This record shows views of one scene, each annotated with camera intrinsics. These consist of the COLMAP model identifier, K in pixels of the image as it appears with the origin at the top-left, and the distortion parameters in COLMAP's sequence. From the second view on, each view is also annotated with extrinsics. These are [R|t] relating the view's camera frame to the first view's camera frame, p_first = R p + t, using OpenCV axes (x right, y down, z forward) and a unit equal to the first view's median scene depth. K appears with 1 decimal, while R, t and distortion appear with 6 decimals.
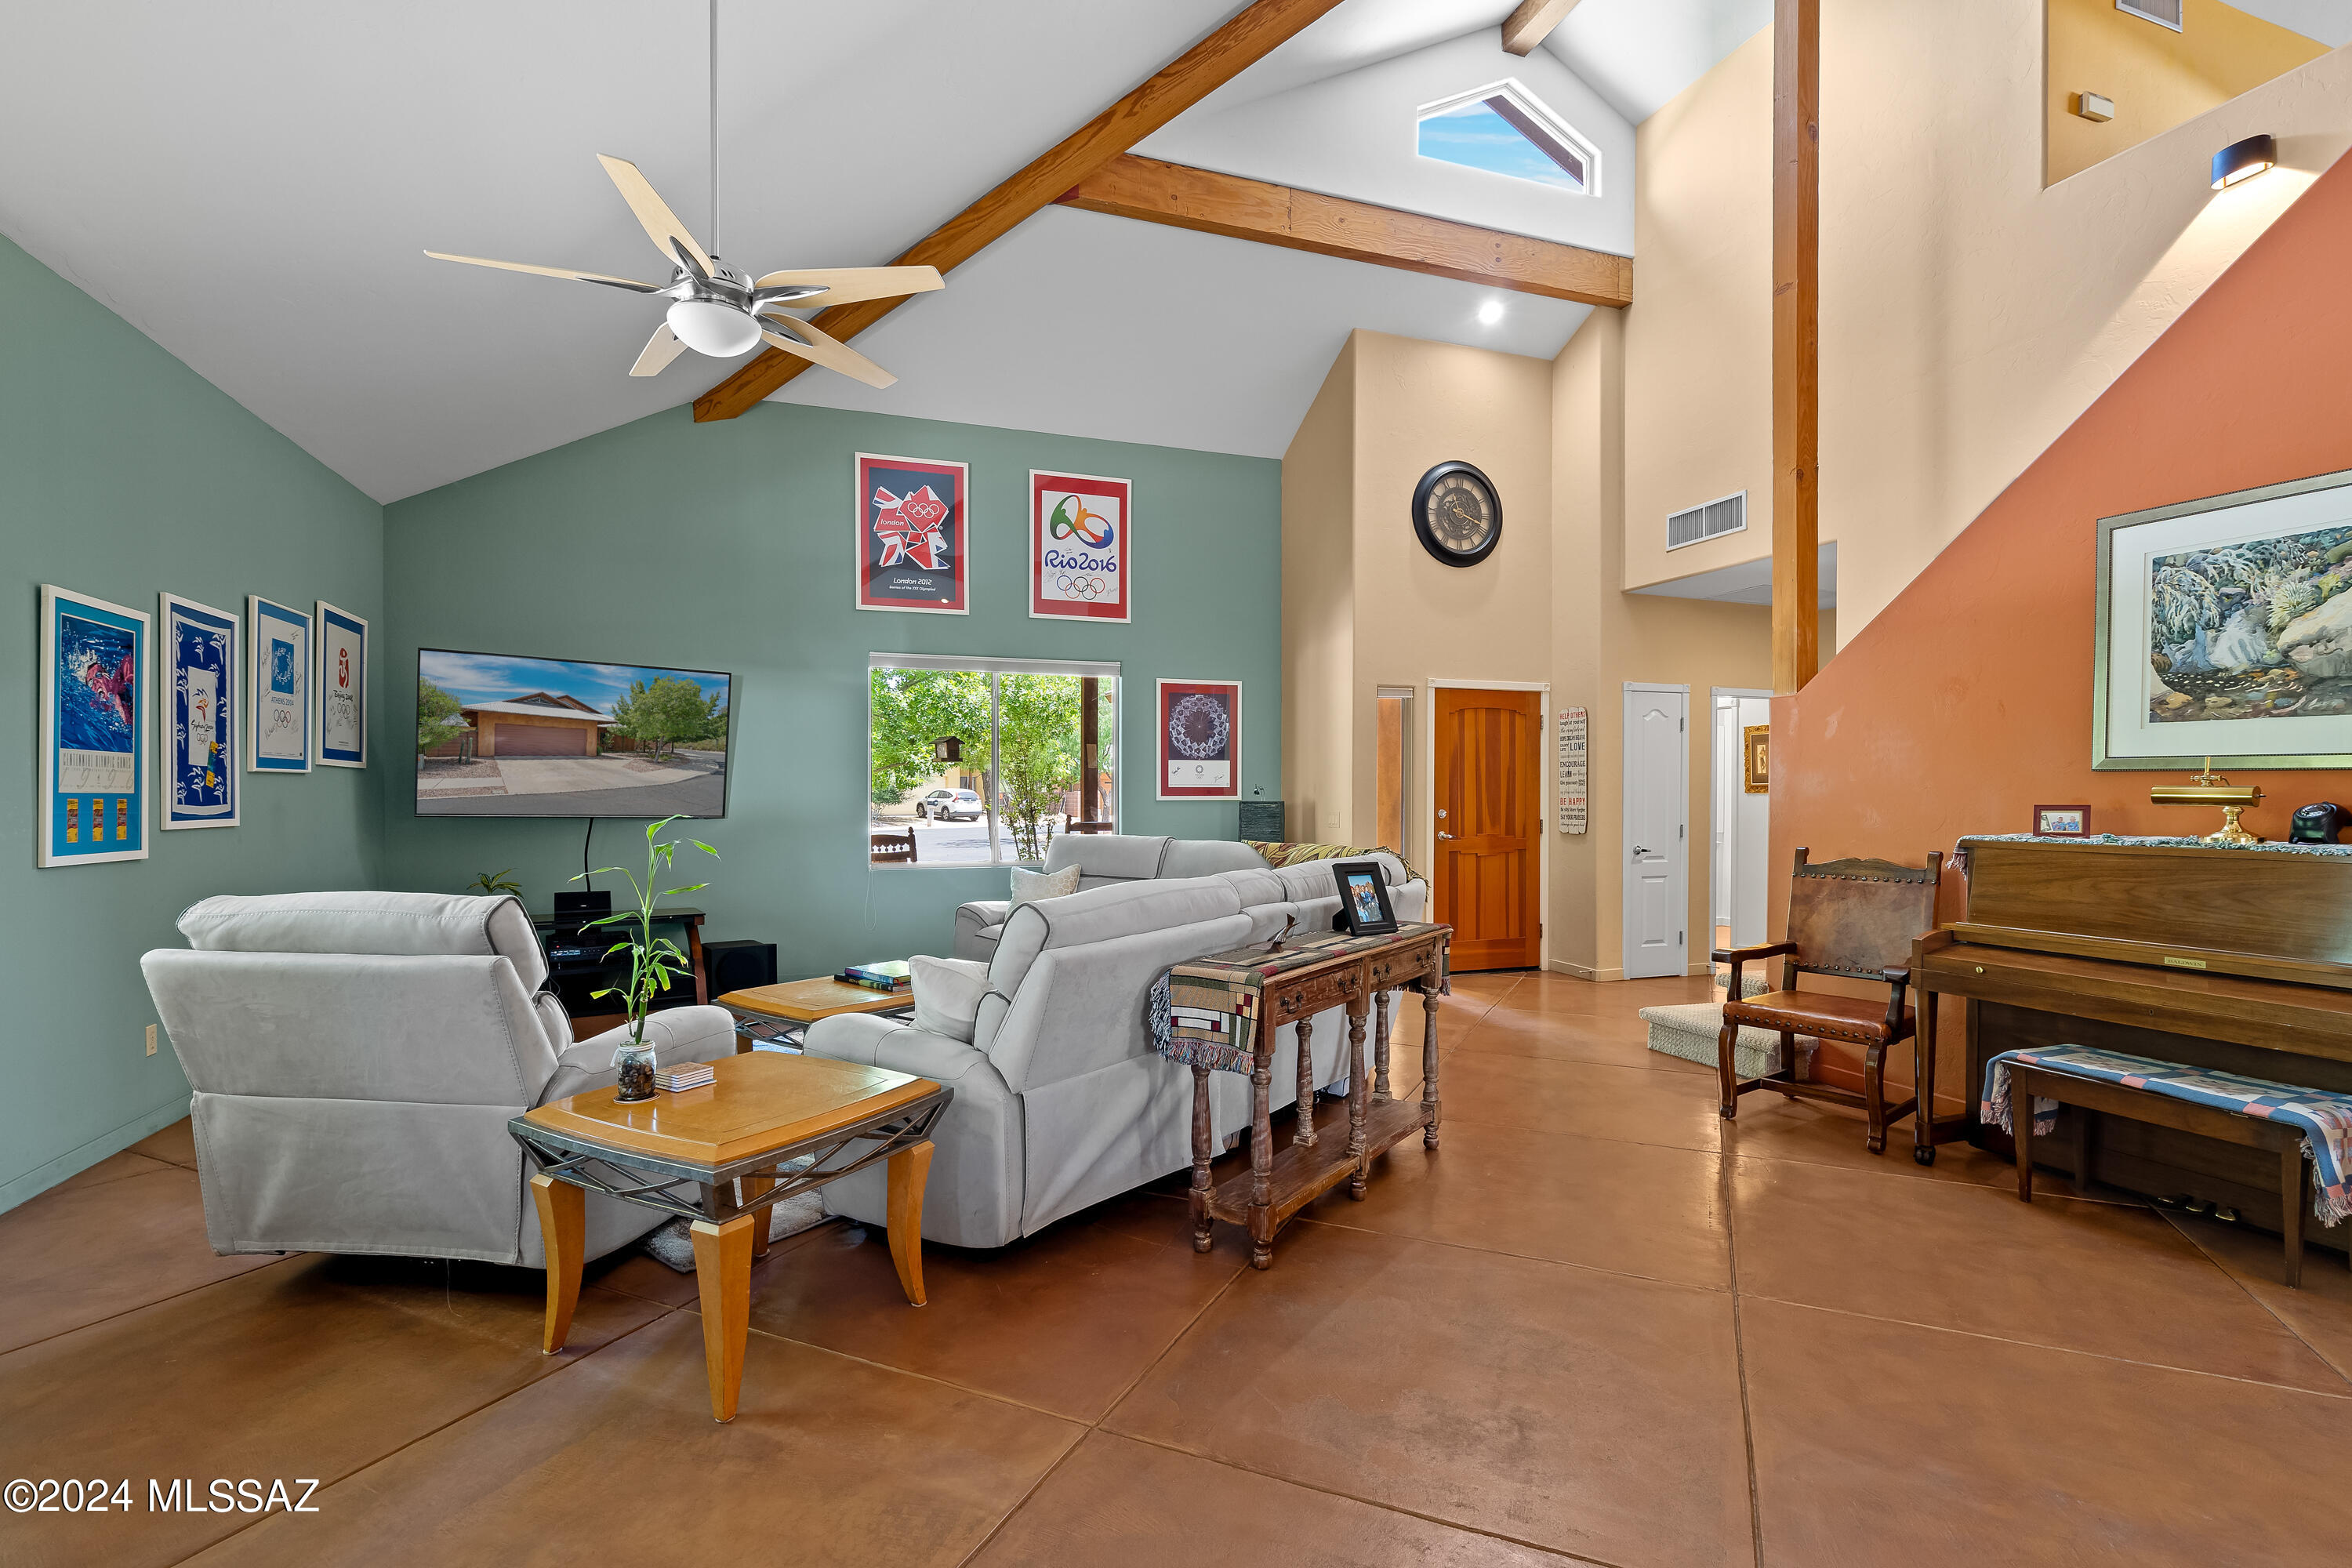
lens RADIAL K [[1089.7, 0, 1185.6], [0, 1089.7, 788.8], [0, 0, 1]] dist [-0.000479, 0.000077]
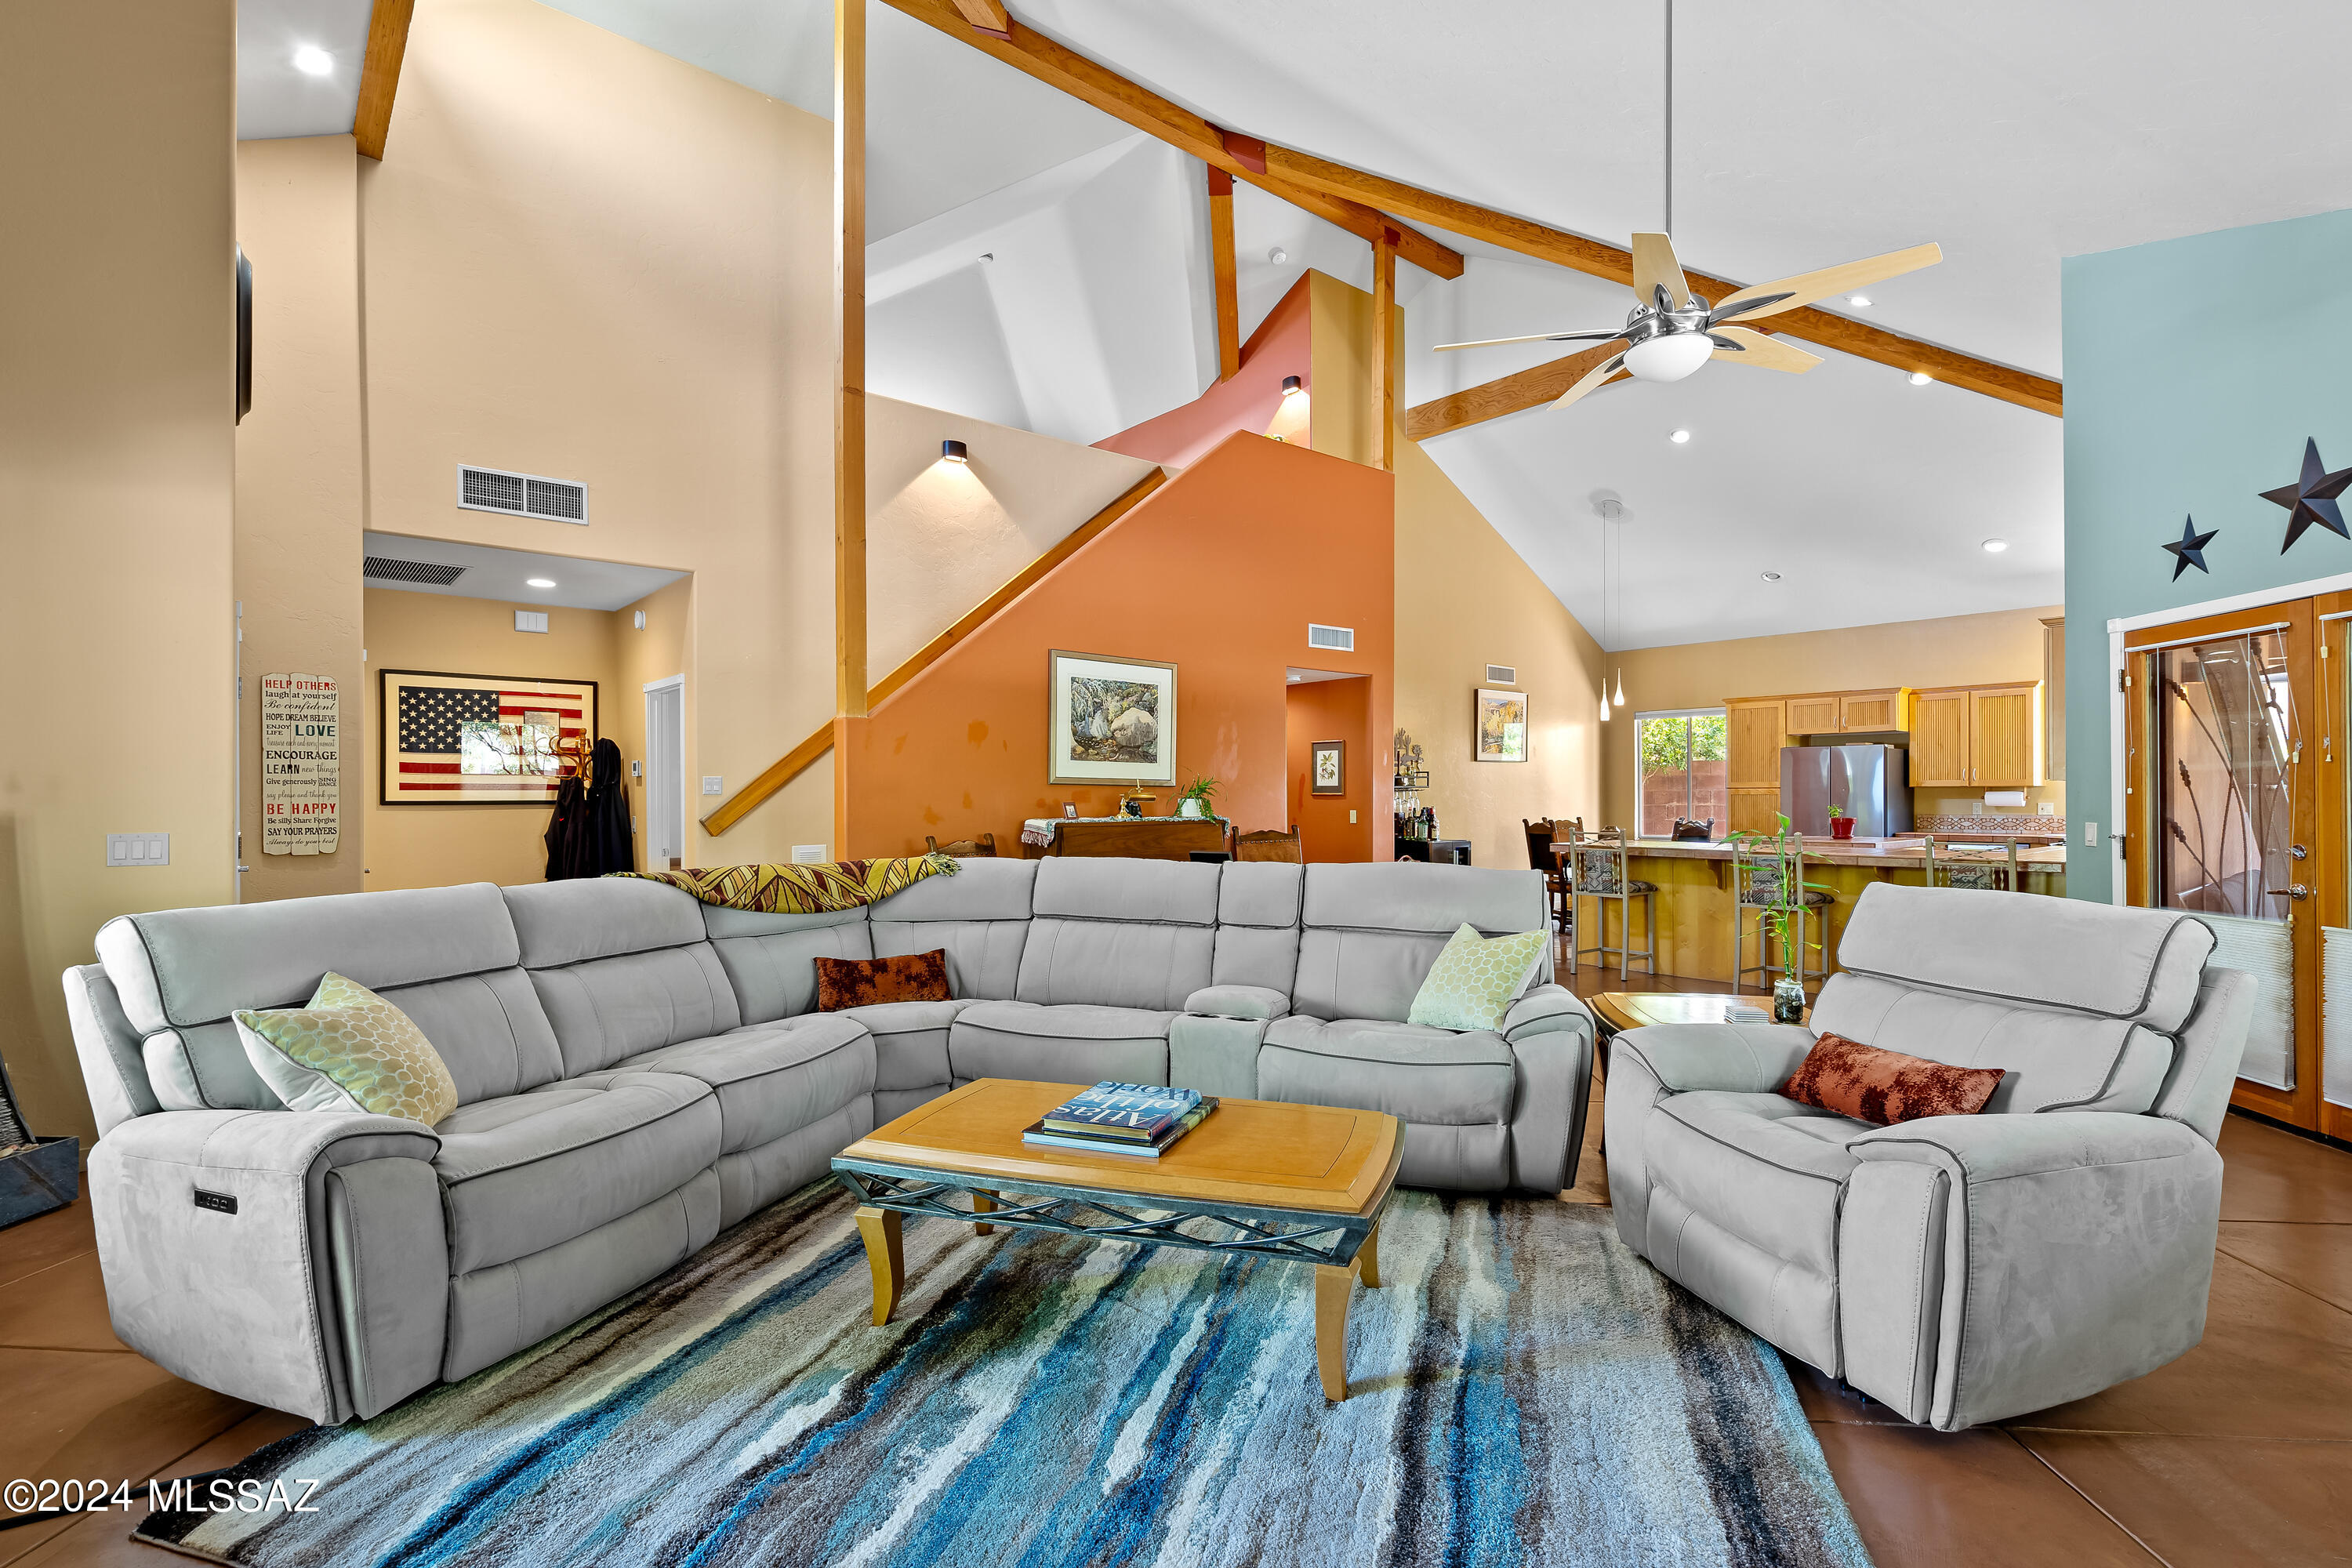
lens RADIAL K [[1089.7, 0, 1185.6], [0, 1089.7, 788.8], [0, 0, 1]] dist [-0.000479, 0.000077]
pose [[-0.331521, 0.007197, 0.943420, -0.515013], [-0.002917, 0.999958, -0.008653, 0.003721], [-0.943443, -0.005621, -0.331486, 0.722745]]
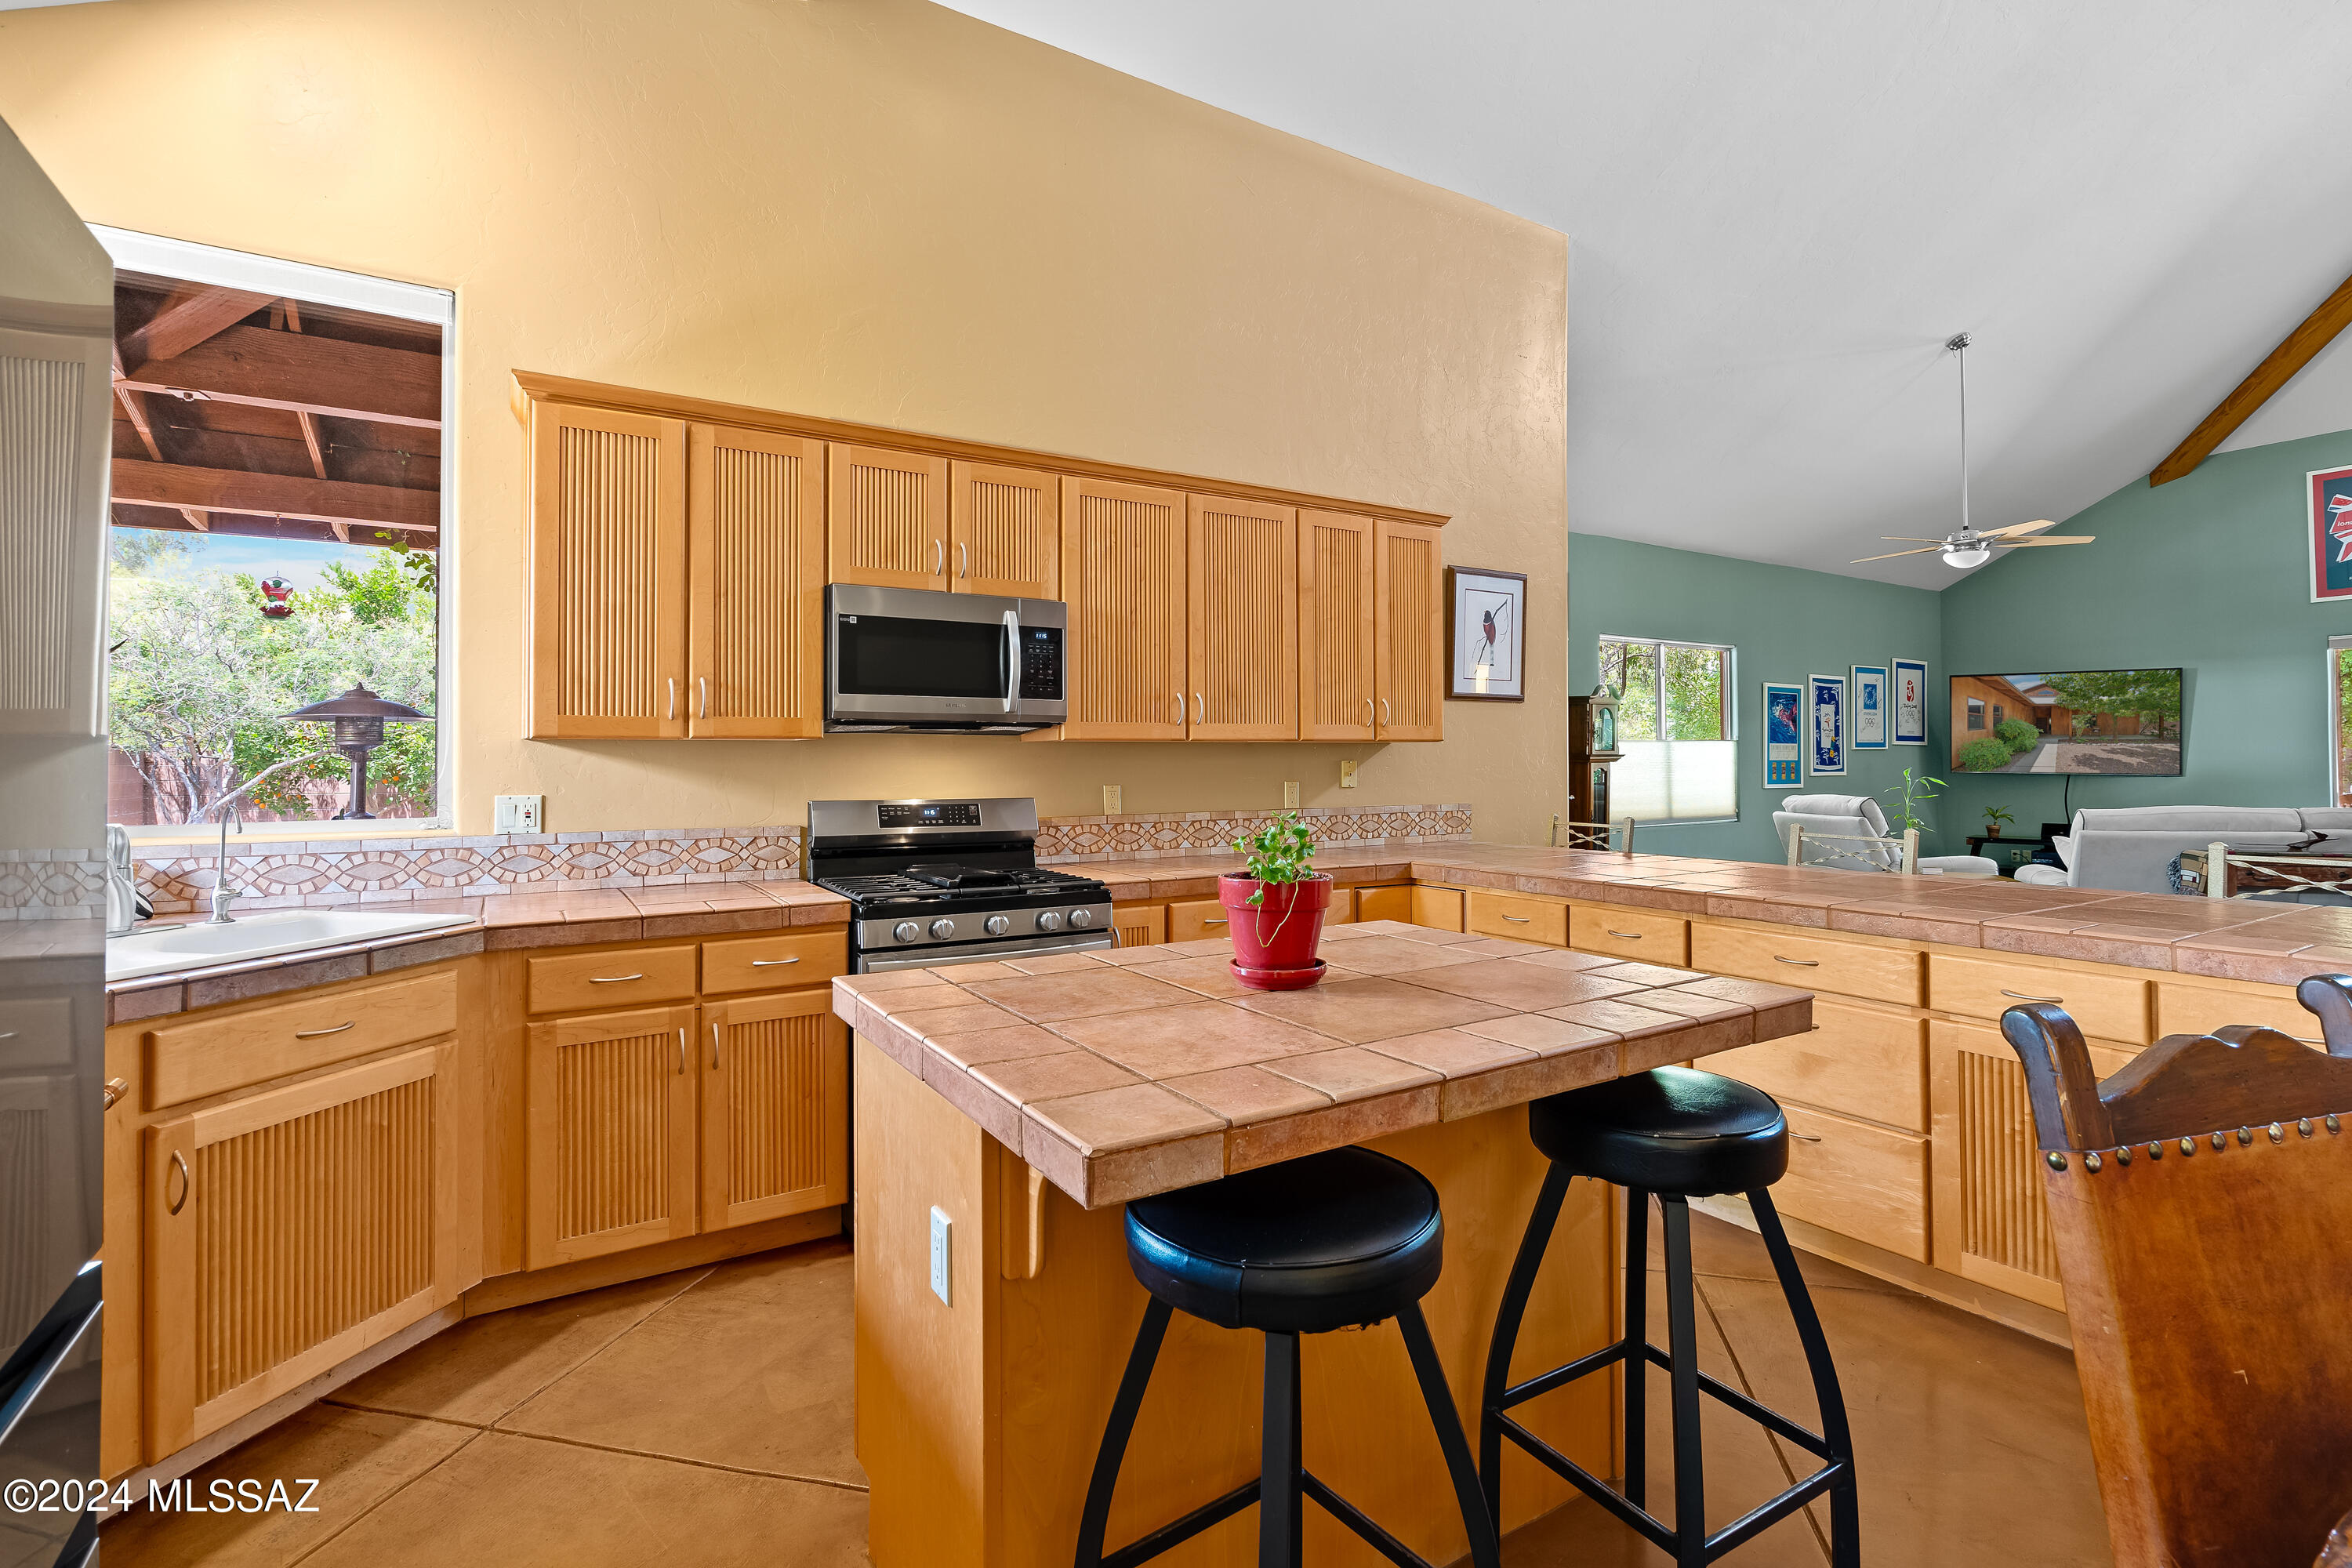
lens RADIAL K [[1089.7, 0, 1185.6], [0, 1089.7, 788.8], [0, 0, 1]] dist [-0.000479, 0.000077]
pose [[0.203933, 0.021097, -0.978758, 0.616019], [0.010499, 0.999663, 0.023735, -0.002439], [0.978929, -0.015116, 0.203643, -0.450091]]
